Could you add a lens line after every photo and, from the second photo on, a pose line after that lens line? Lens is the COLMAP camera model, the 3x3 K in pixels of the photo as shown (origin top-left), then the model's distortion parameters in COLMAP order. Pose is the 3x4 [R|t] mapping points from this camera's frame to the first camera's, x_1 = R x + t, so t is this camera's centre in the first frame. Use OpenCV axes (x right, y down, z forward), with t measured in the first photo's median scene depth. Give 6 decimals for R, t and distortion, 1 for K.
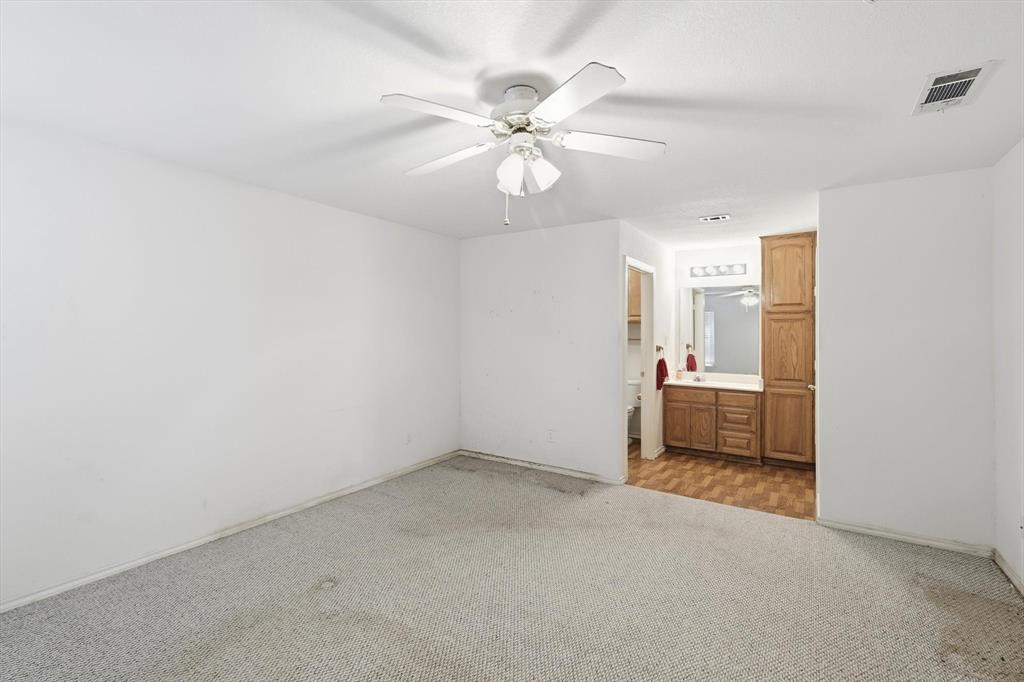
lens RADIAL K [[460.0, 0, 511.5], [0, 460.0, 330.2], [0, 0, 1]] dist [0.000649, -0.000048]
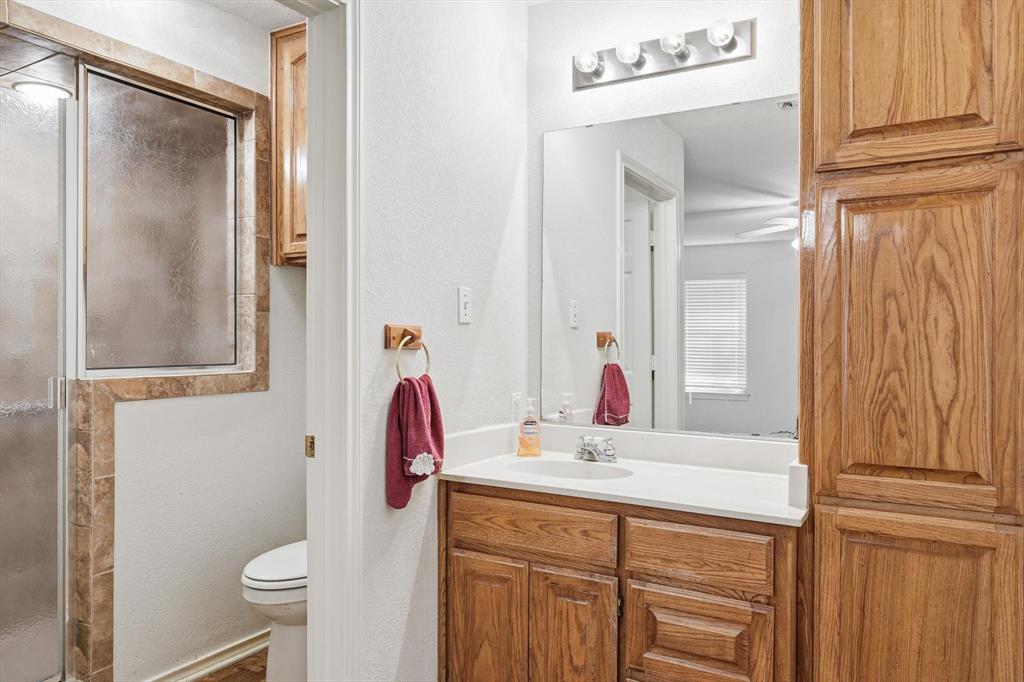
lens RADIAL K [[743.8, 0, 512.4], [0, 743.8, 345.3], [0, 0, 1]] dist [-0.001487, -0.000711]
pose [[0.997072, -0.003954, 0.076368, 0.374968], [0.002767, 0.999874, 0.015643, 0.040828], [-0.076420, -0.015386, 0.996957, 0.646761]]
